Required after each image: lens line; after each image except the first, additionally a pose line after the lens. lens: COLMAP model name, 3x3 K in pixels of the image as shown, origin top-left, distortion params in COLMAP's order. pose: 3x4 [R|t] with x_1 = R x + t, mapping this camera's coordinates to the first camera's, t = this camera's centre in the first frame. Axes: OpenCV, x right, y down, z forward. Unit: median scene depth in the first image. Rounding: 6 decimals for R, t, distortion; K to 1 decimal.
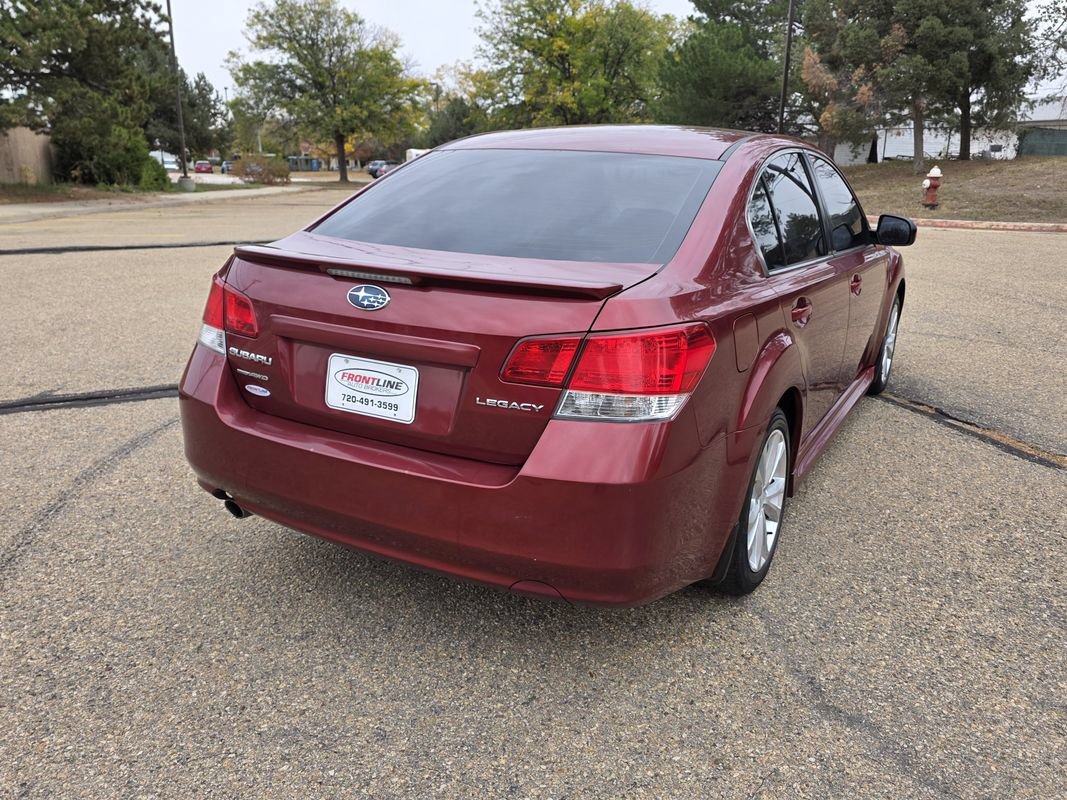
lens RADIAL K [[849.3, 0, 542.4], [0, 849.3, 400.2], [0, 0, 1]] dist [0.049565, -0.054524]
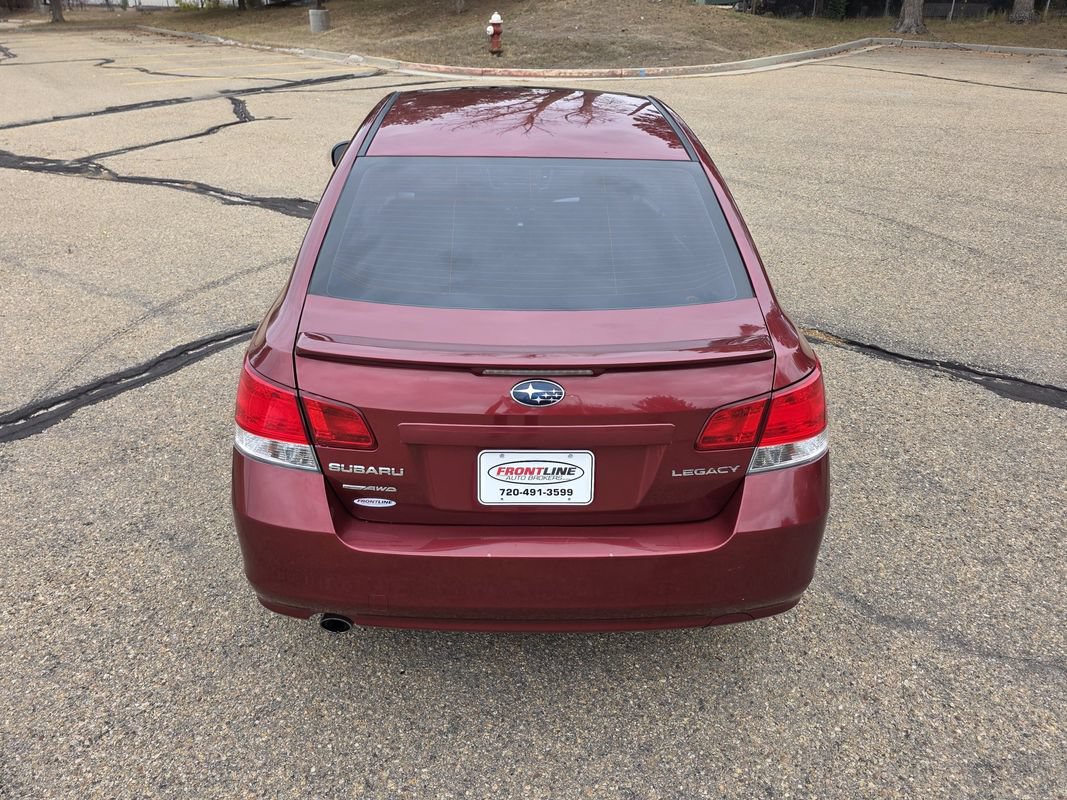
lens RADIAL K [[854.9, 0, 521.2], [0, 854.9, 385.3], [0, 0, 1]] dist [0.060330, -0.066328]
pose [[0.866338, -0.225941, 0.445431, -0.065165], [0.148450, 0.968010, 0.202287, -0.032884], [-0.476887, -0.109124, 0.872165, 0.017829]]
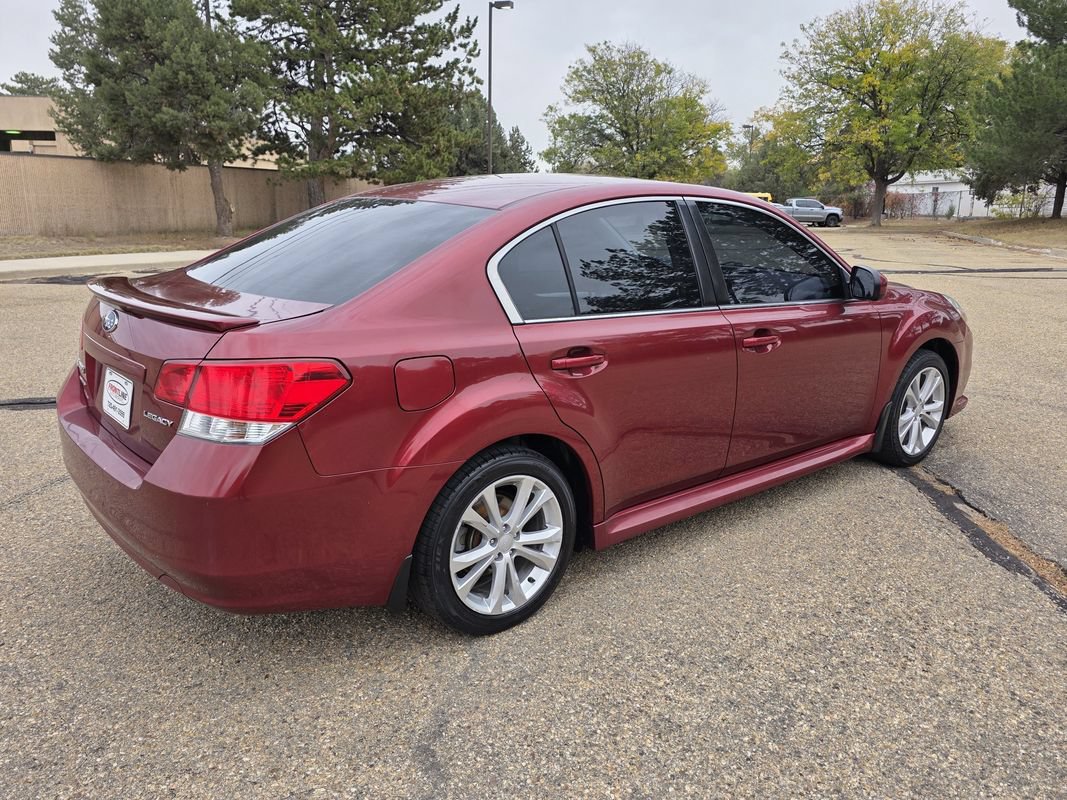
lens RADIAL K [[843.8, 0, 533.5], [0, 843.8, 400.0], [0, 0, 1]] dist [0.058394, -0.055430]
pose [[0.930533, 0.080201, -0.357319, 0.079870], [-0.096296, 0.994974, -0.027451, -0.003544], [0.353321, 0.059953, 0.933579, 0.009091]]
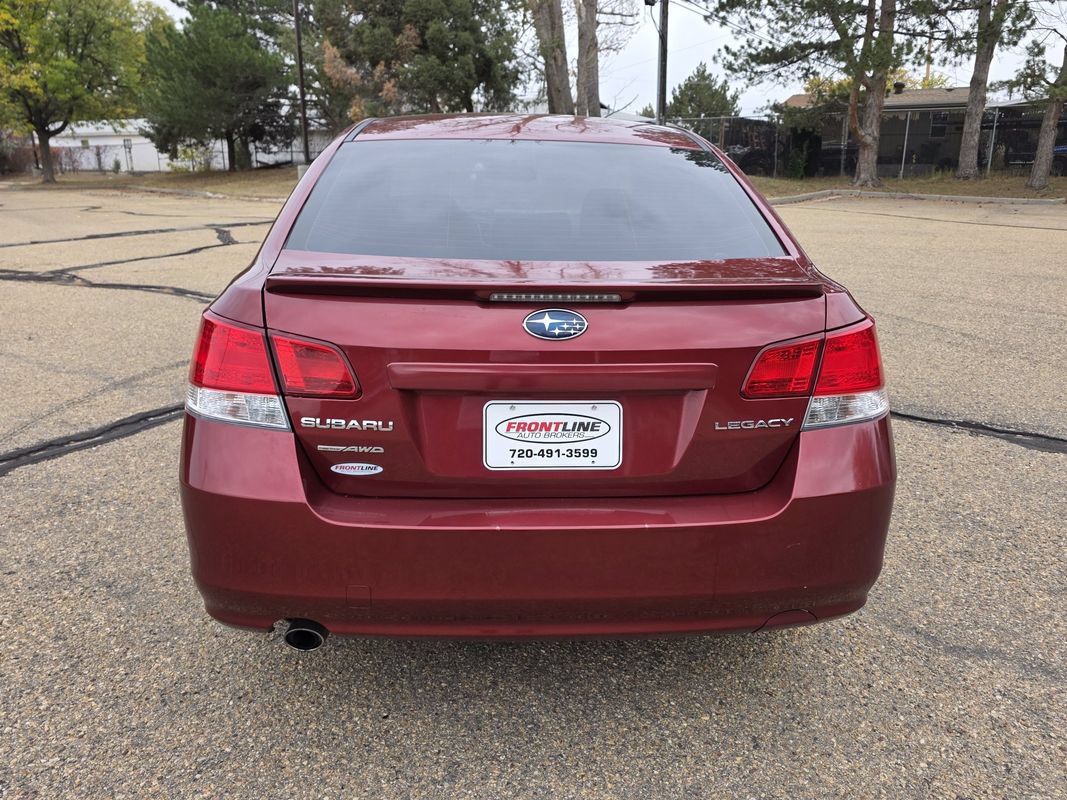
lens RADIAL K [[853.6, 0, 543.2], [0, 853.6, 394.2], [0, 0, 1]] dist [0.052903, -0.053658]
pose [[0.840968, -0.153542, 0.518842, -0.064857], [0.154444, 0.987117, 0.041787, -0.009188], [-0.518574, 0.044990, 0.853848, 0.032652]]
